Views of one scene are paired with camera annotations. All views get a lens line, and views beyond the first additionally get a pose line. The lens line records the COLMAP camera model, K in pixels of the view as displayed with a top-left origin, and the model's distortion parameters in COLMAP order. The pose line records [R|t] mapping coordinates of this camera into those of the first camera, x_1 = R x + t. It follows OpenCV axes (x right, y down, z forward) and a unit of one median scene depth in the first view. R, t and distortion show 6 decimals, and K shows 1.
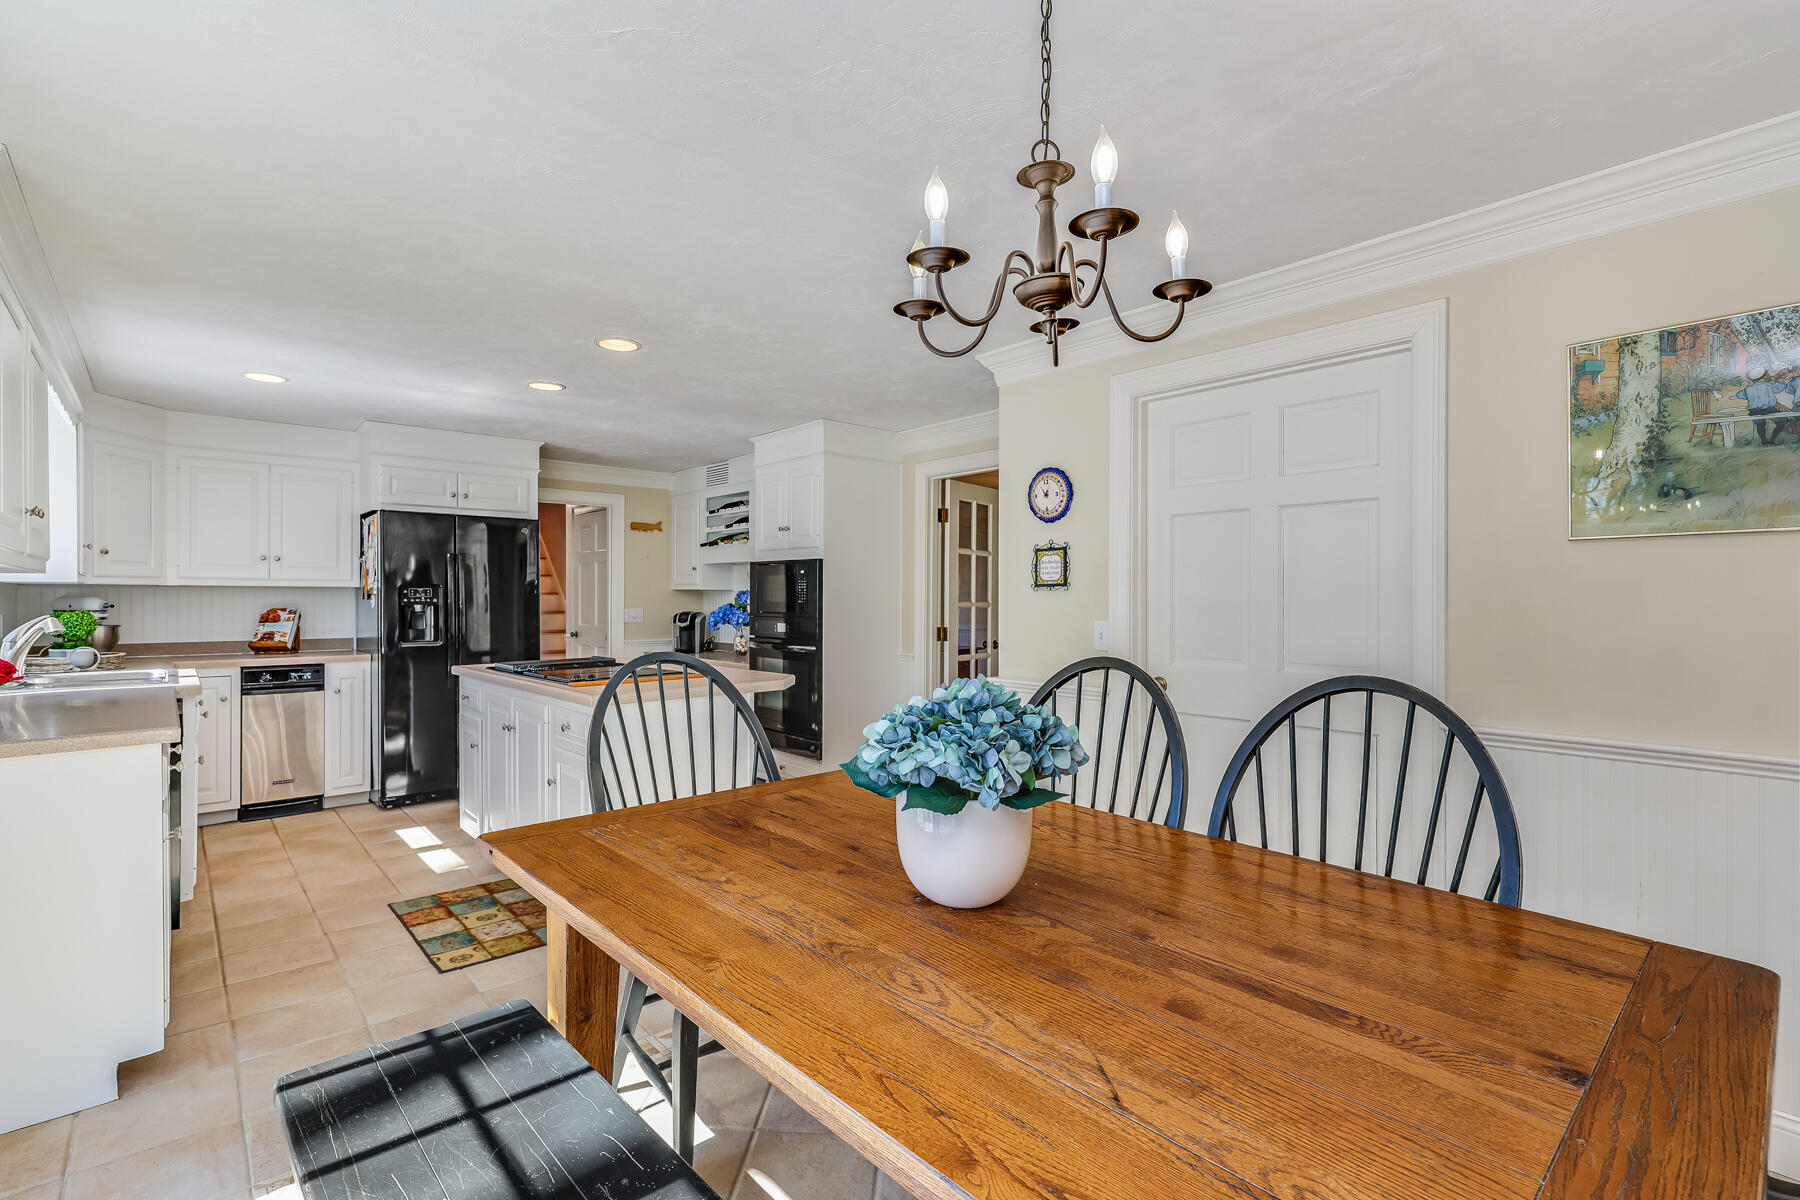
lens RADIAL K [[828.5, 0, 904.4], [0, 828.5, 612.1], [0, 0, 1]] dist [0.012974, -0.001869]
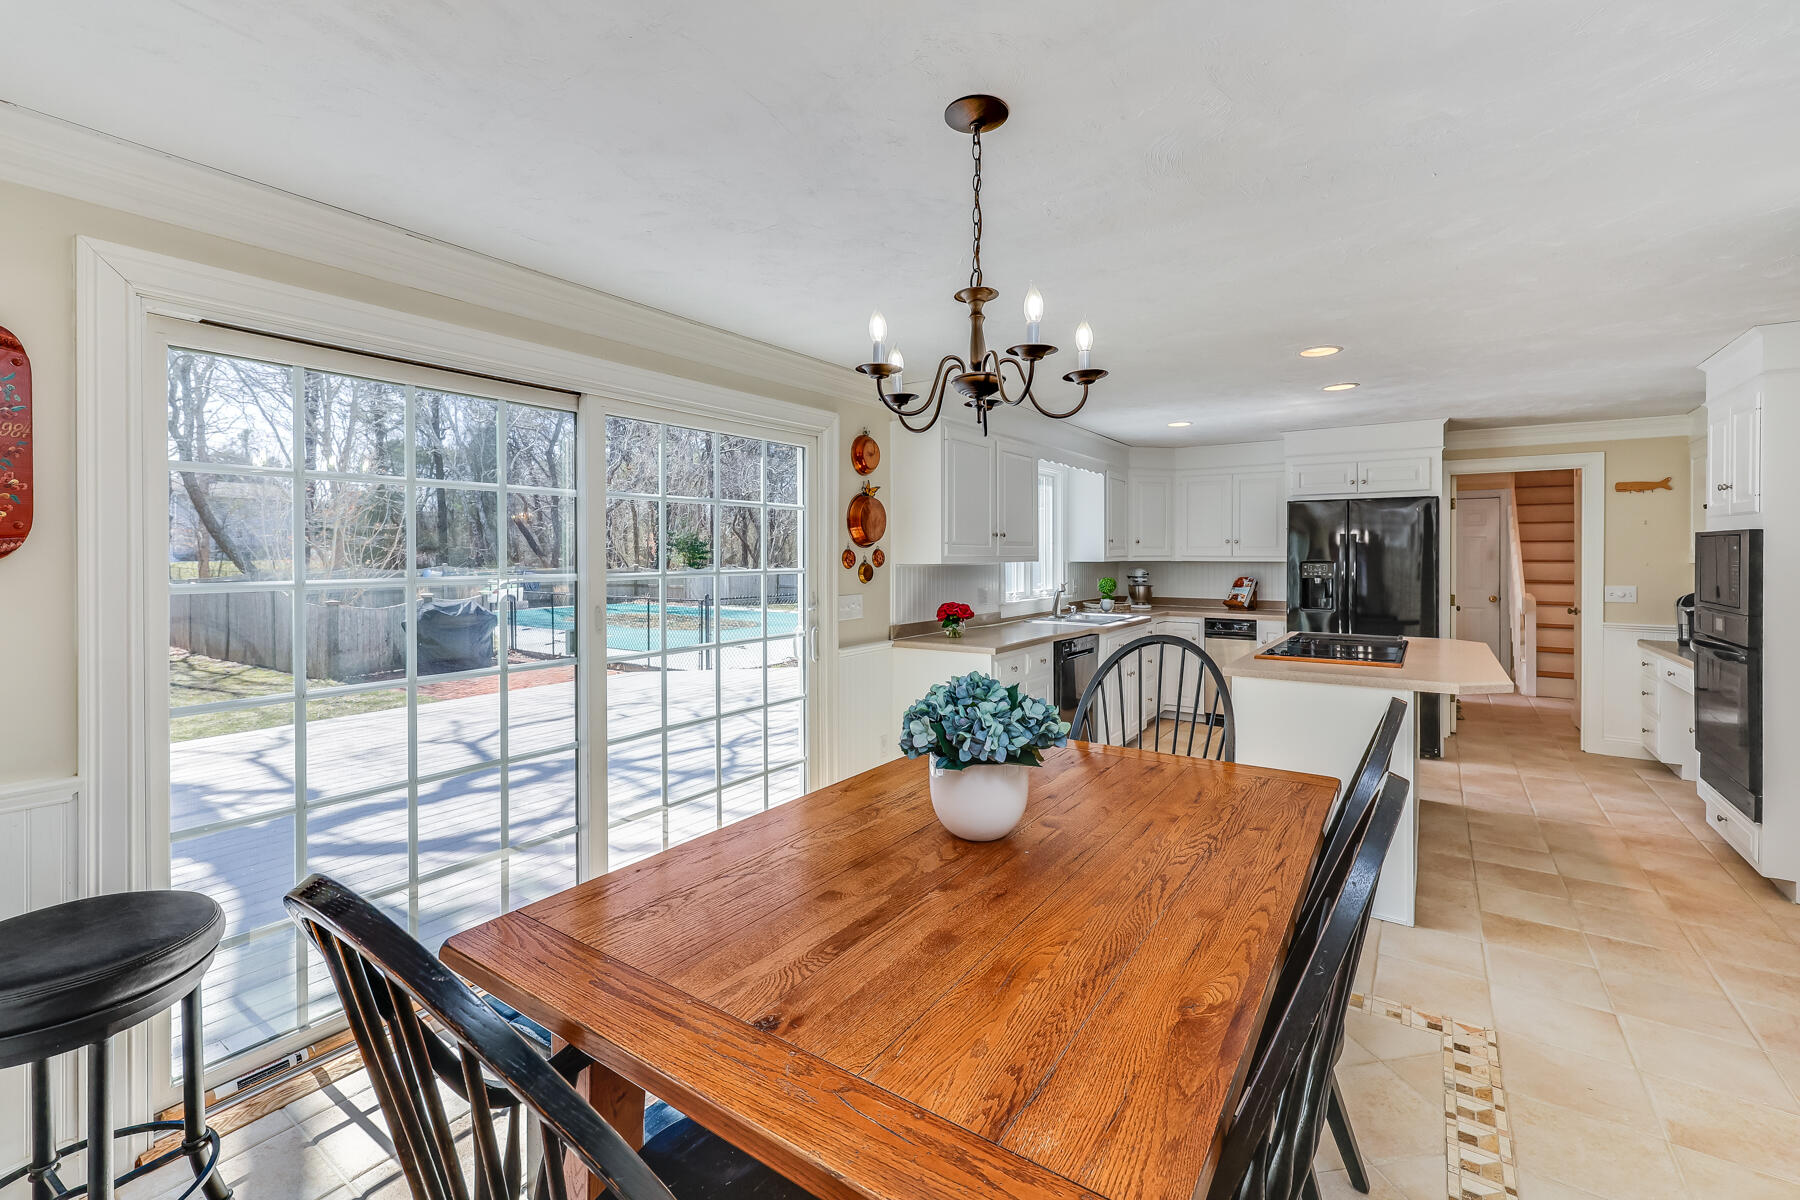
lens RADIAL K [[766.1, 0, 899.1], [0, 766.1, 568.6], [0, 0, 1]] dist [0.001215, 0.000092]
pose [[0.226813, 0.018665, -0.973760, 0.381011], [-0.015807, 0.999755, 0.015481, -0.032009], [0.973810, 0.011881, 0.227052, 0.177583]]
